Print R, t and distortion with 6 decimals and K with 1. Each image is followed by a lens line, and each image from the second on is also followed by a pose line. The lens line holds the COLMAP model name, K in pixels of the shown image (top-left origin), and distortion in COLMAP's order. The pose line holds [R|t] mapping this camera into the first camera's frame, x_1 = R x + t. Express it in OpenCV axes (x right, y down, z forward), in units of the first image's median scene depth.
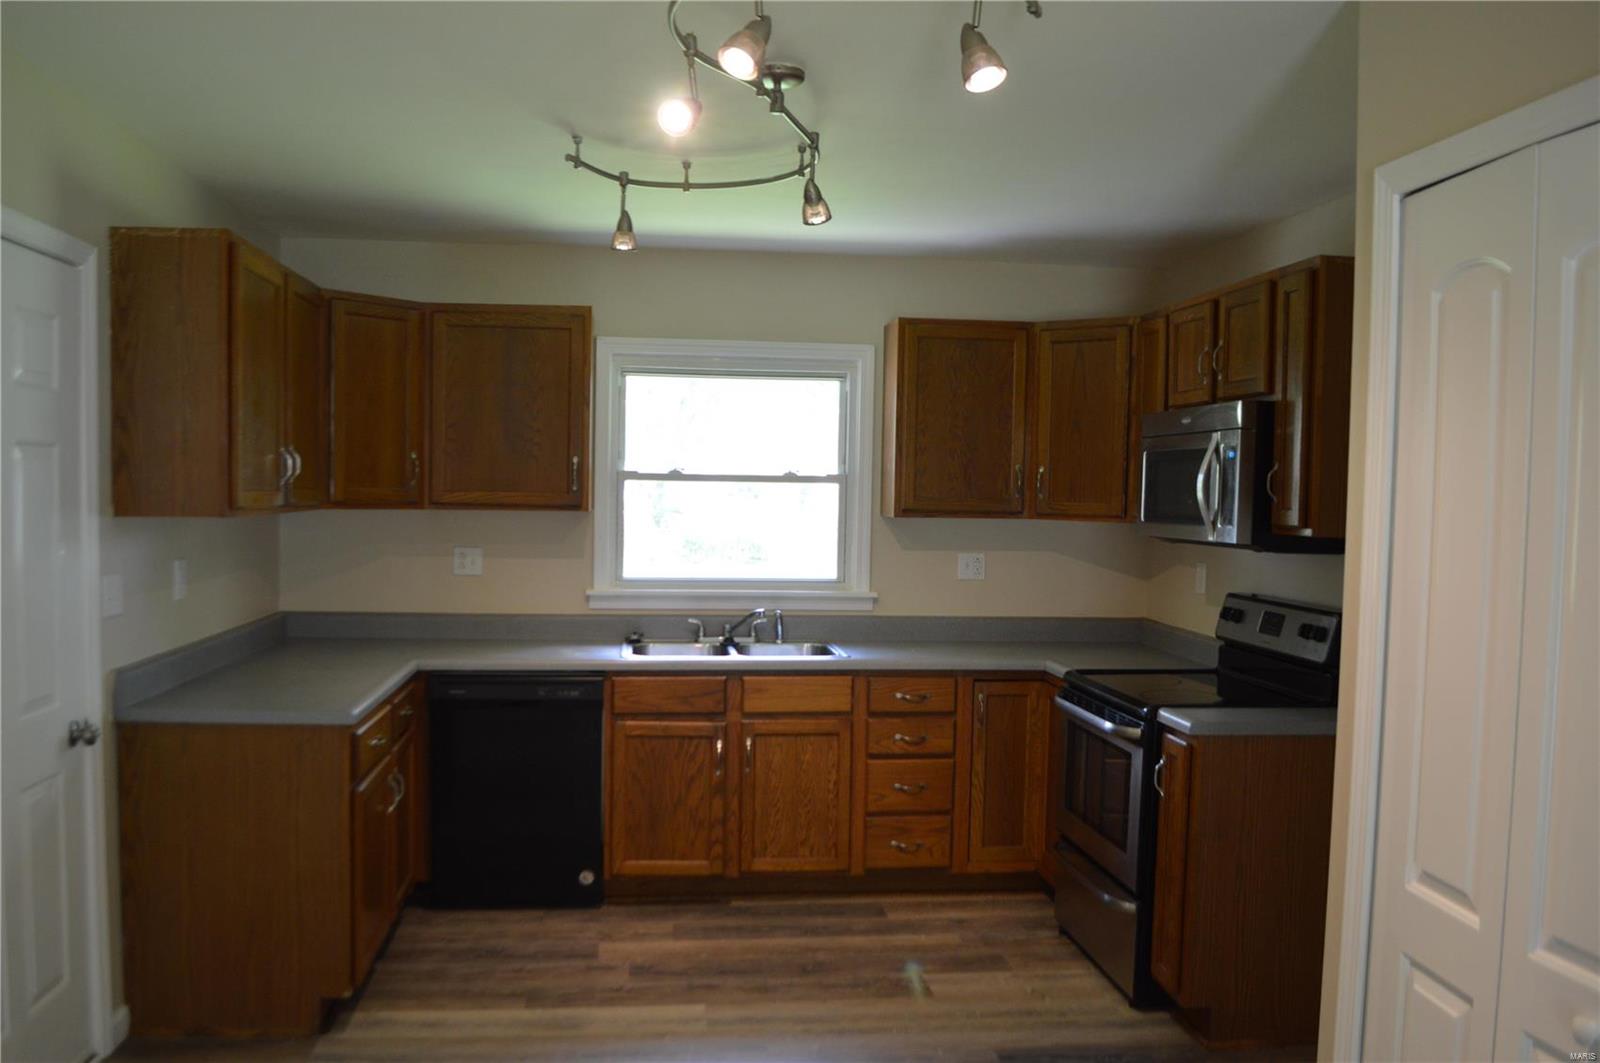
lens RADIAL K [[1274.7, 0, 800.0], [0, 1274.7, 531.5], [0, 0, 1]] dist [-0.046689, -0.005142]
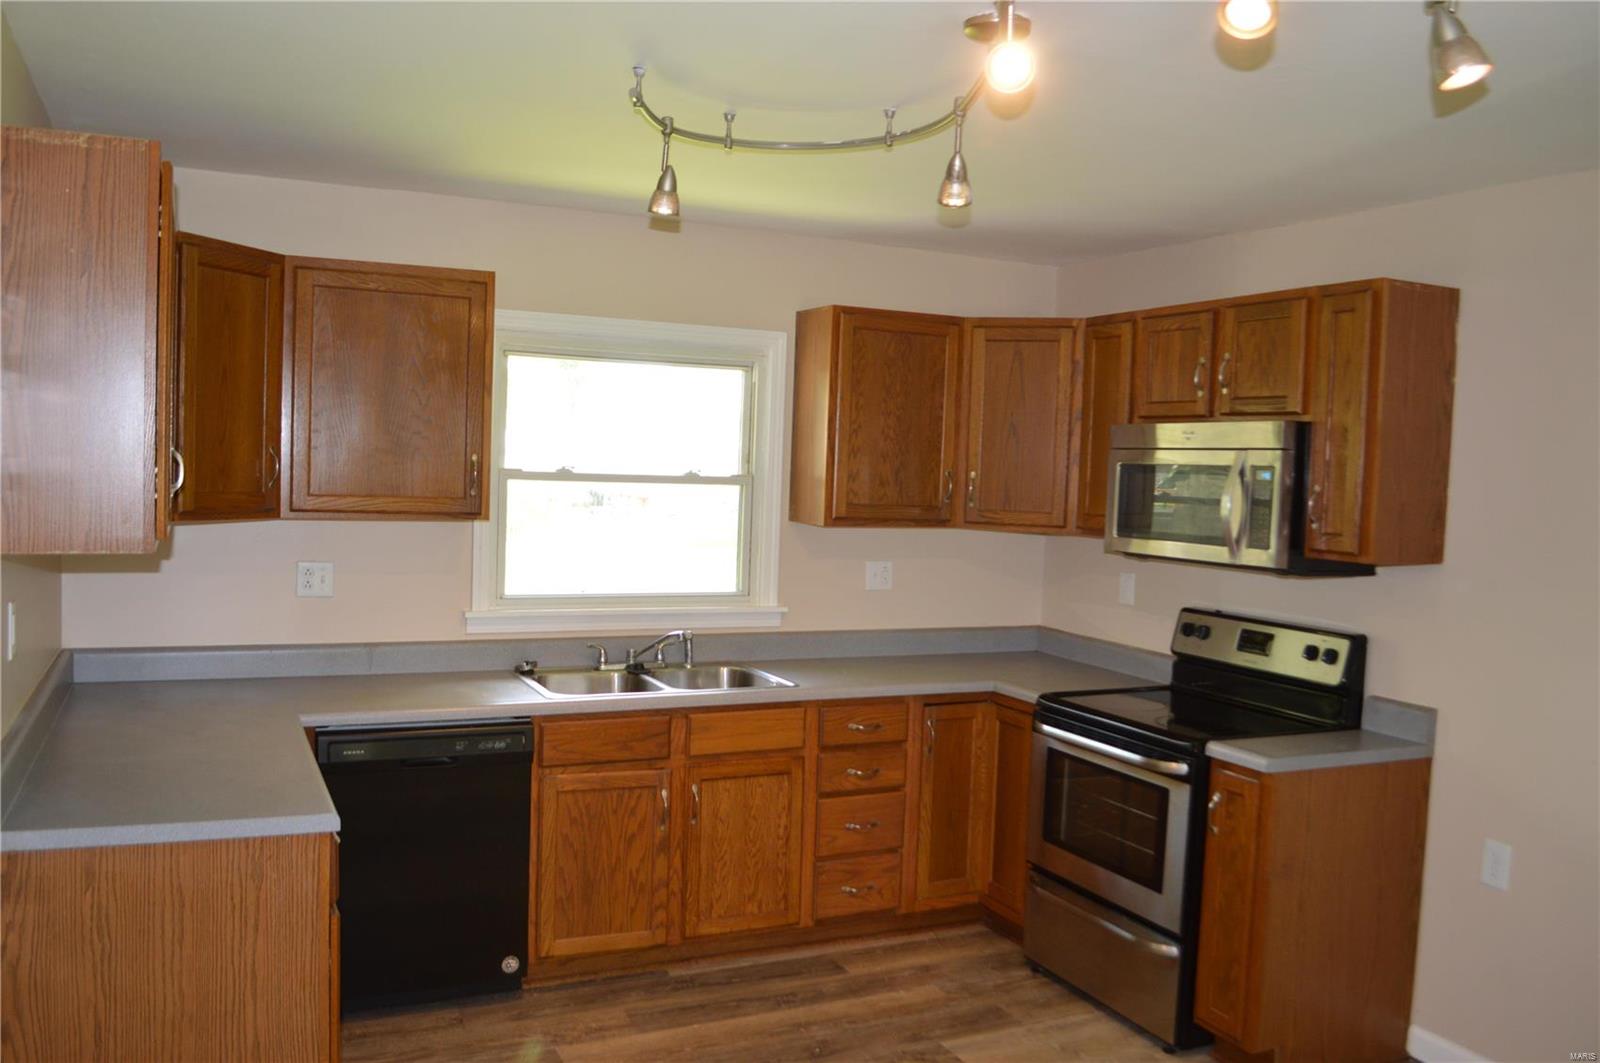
lens RADIAL K [[1274.7, 0, 800.0], [0, 1274.7, 531.5], [0, 0, 1]] dist [-0.046689, -0.005142]
pose [[0.947981, -0.002052, 0.318319, -0.246626], [-0.006789, 0.999621, 0.026662, -0.033594], [-0.318253, -0.027436, 0.947609, 0.159777]]
